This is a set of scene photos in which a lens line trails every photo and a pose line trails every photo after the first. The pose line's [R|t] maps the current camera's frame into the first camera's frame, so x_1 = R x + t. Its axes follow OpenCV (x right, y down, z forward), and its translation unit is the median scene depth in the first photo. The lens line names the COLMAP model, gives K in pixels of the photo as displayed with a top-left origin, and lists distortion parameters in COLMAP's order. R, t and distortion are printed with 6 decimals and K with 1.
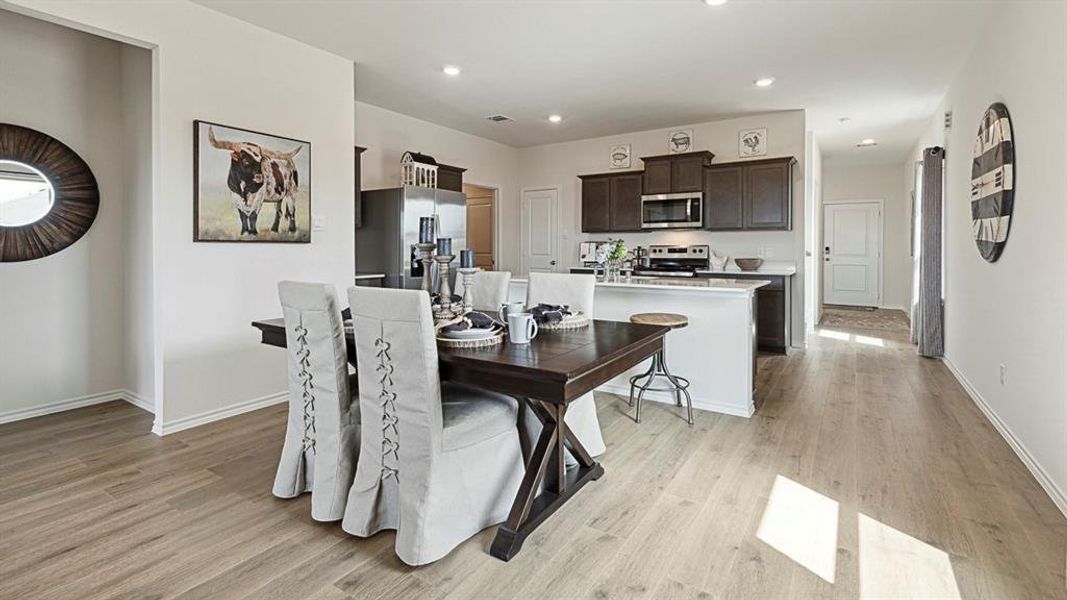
lens RADIAL K [[485.8, 0, 534.9], [0, 485.8, 249.1], [0, 0, 1]] dist [-0.000242, -0.000228]
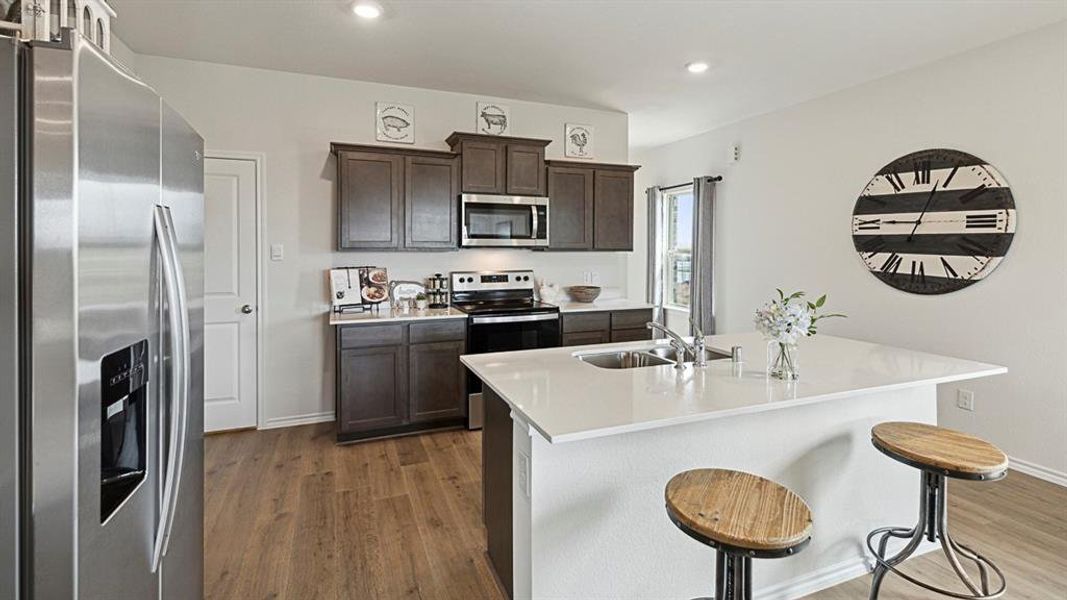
lens RADIAL K [[485.8, 0, 534.9], [0, 485.8, 249.1], [0, 0, 1]] dist [-0.000242, -0.000228]
pose [[0.570977, -0.003460, 0.820959, -0.236601], [-0.000464, 0.999990, 0.004537, -0.042154], [-0.820966, -0.002971, 0.570969, 0.570881]]
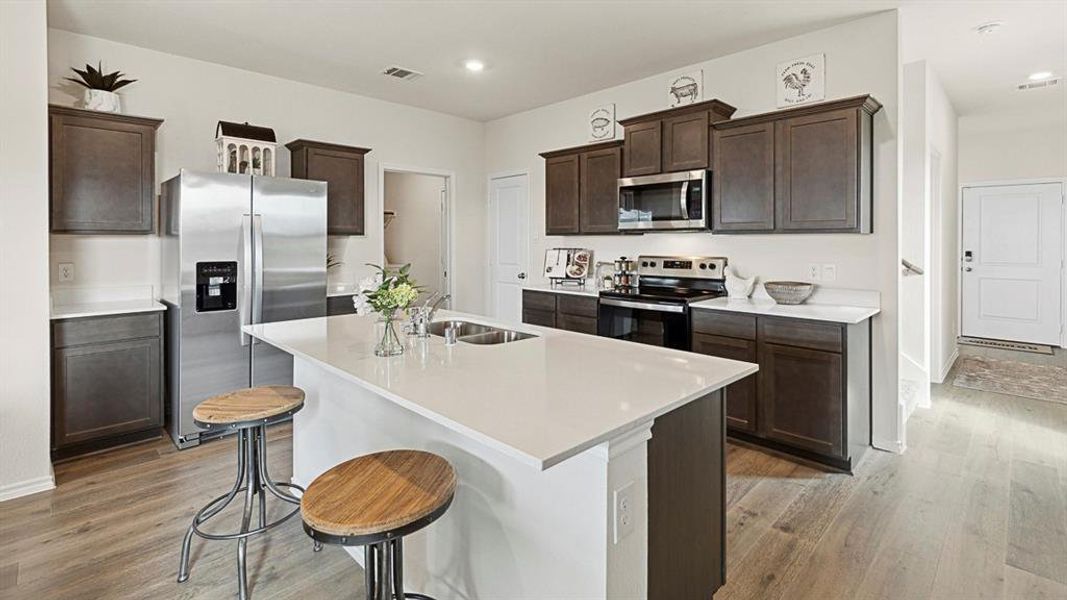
lens RADIAL K [[483.7, 0, 534.7], [0, 483.7, 241.3], [0, 0, 1]] dist [0.001787, -0.000705]
pose [[0.978183, -0.001933, -0.207738, 0.245505], [0.001474, 0.999996, -0.002366, -0.026486], [0.207741, 0.002008, 0.978182, 0.352928]]
